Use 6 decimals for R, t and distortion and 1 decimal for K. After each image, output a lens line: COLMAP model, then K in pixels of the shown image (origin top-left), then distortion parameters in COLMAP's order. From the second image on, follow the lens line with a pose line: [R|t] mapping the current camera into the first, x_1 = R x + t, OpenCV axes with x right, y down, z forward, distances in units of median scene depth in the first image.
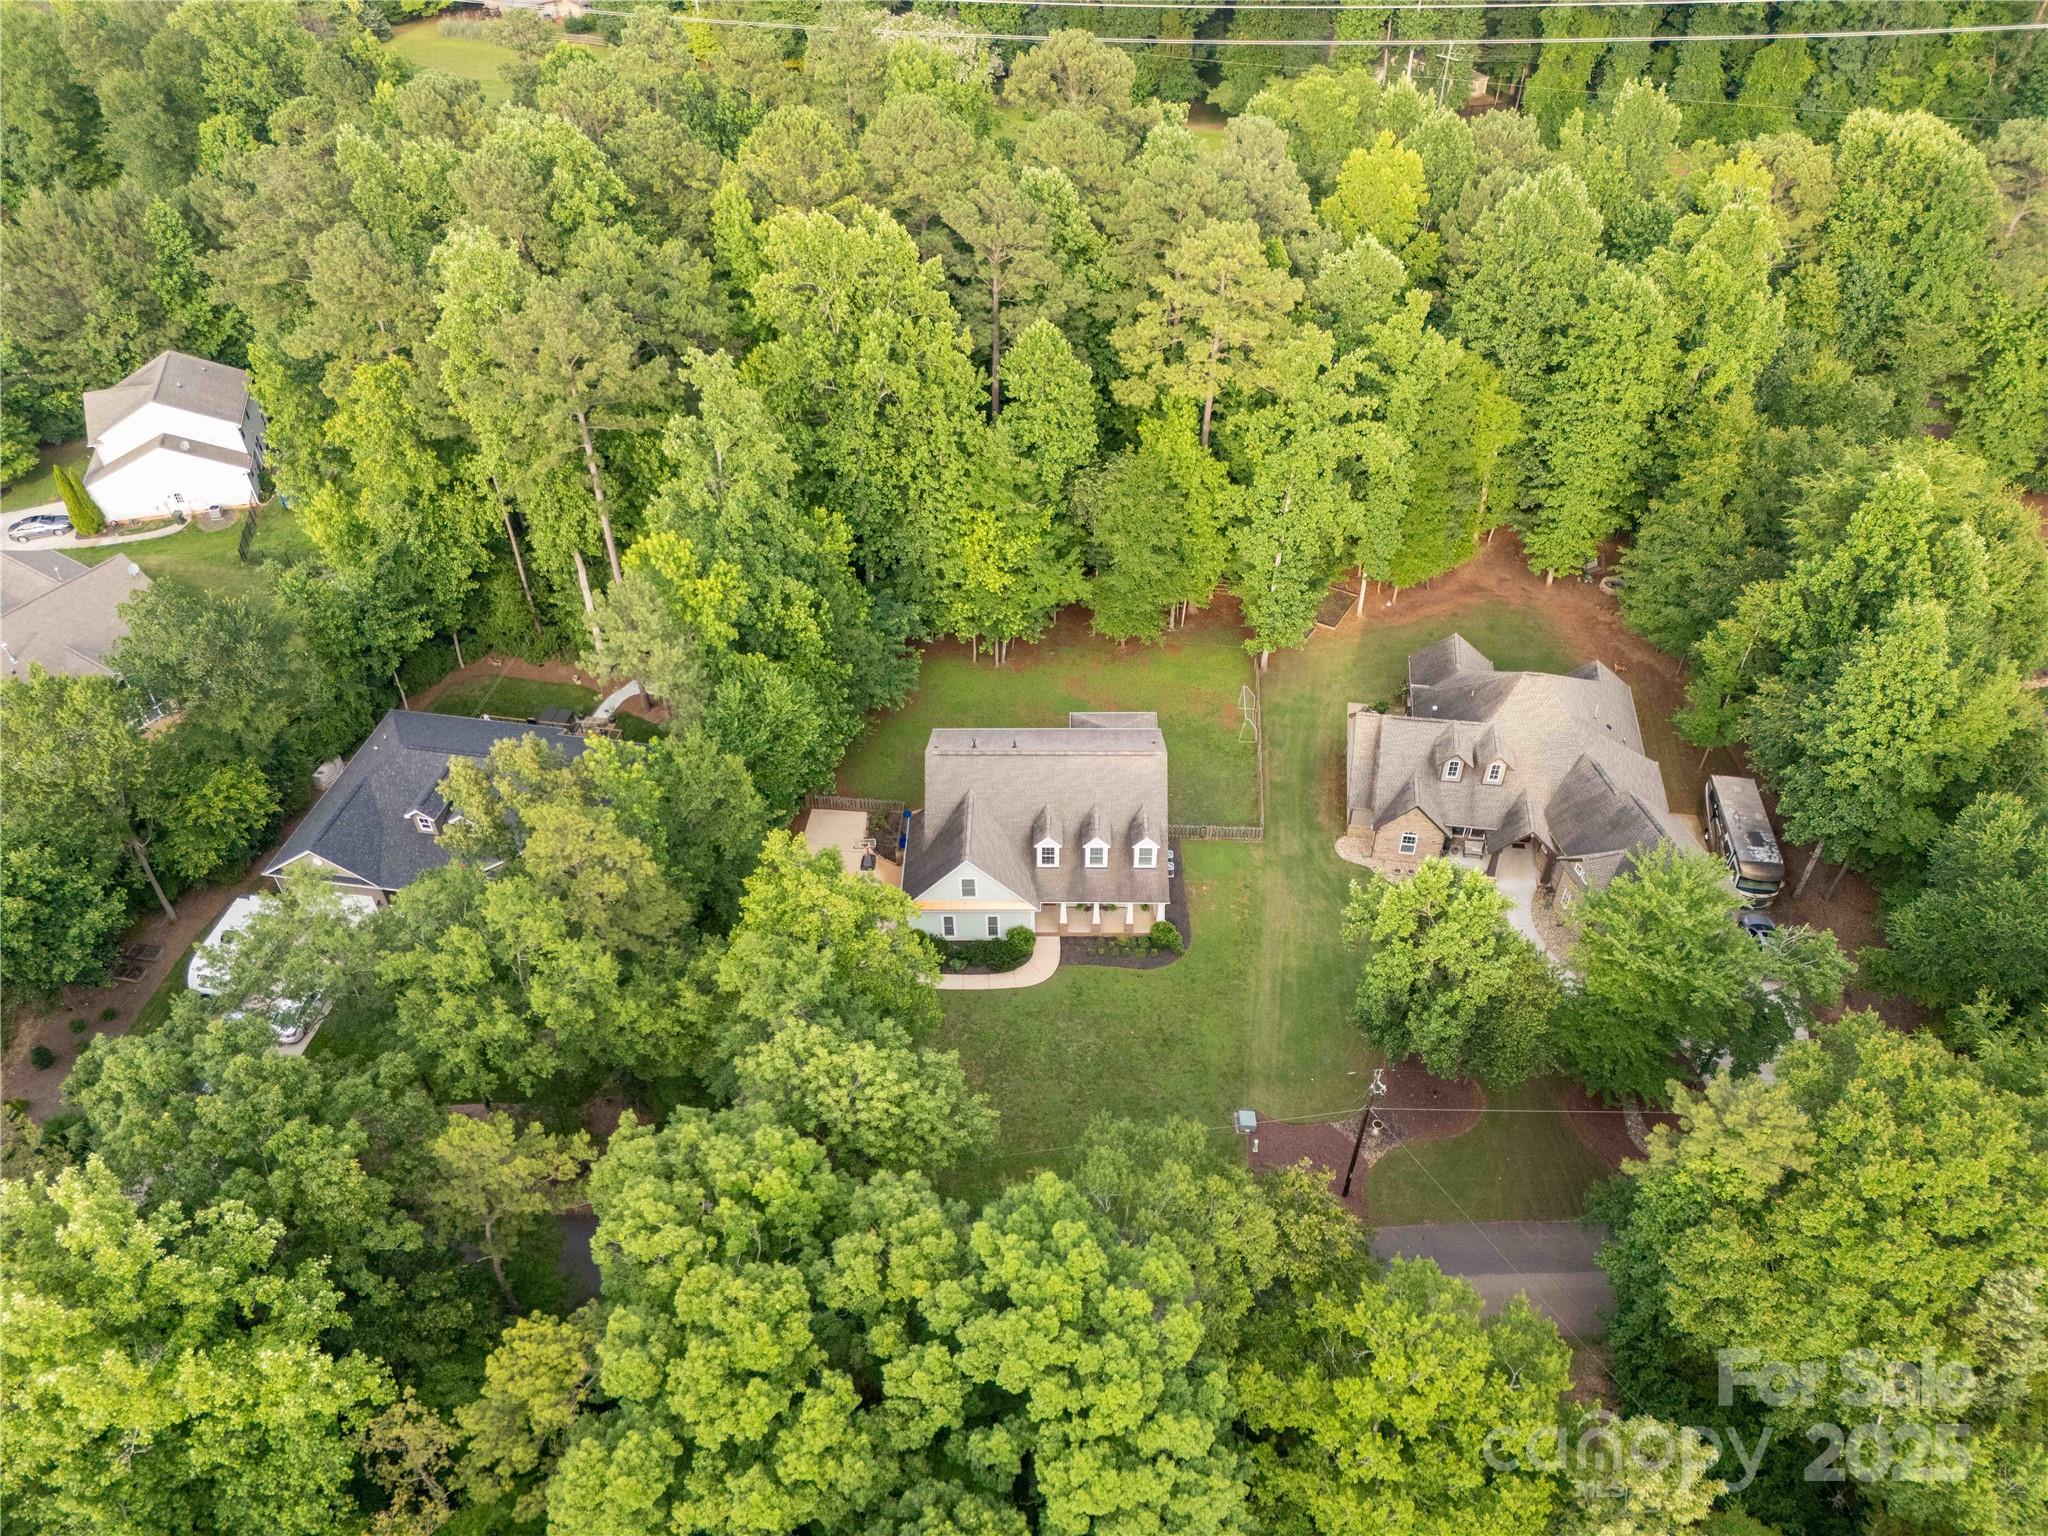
lens RADIAL K [[1435.6, 0, 1026.2], [0, 1435.6, 764.1], [0, 0, 1]] dist [0.022218, -0.001410]
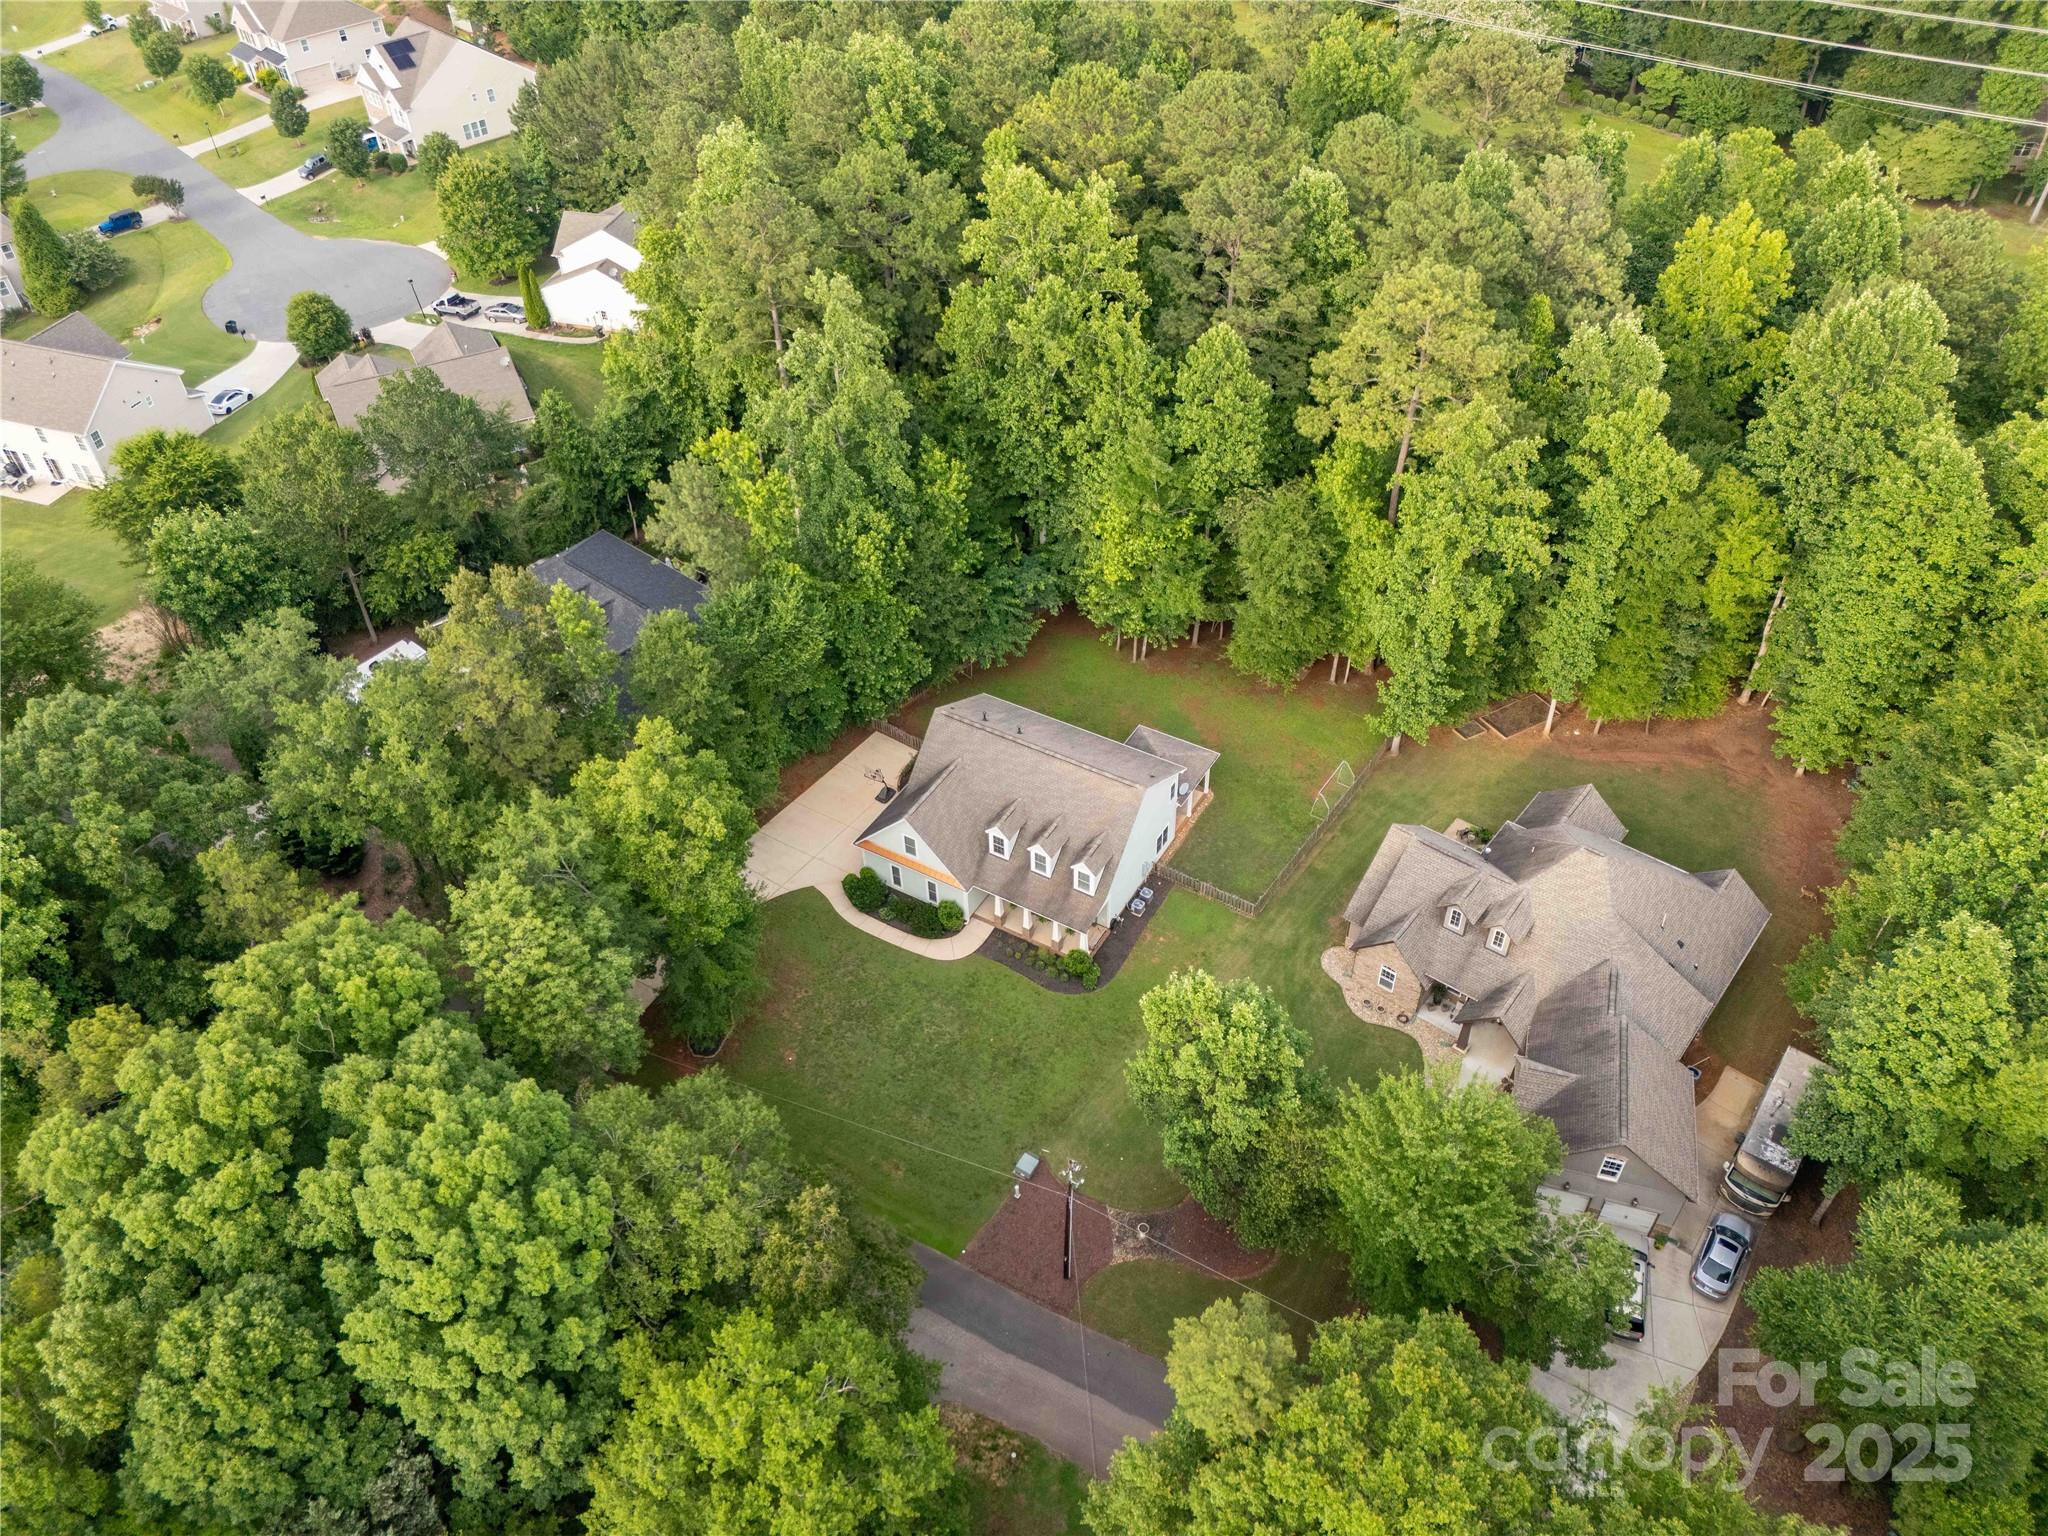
lens RADIAL K [[1435.6, 0, 1025.7], [0, 1435.6, 770.9], [0, 0, 1]] dist [0.022218, -0.001410]
pose [[0.874411, 0.333911, -0.352006, 0.335157], [-0.322410, 0.942047, 0.092730, -0.076394], [0.362570, 0.032406, 0.931393, 0.074384]]
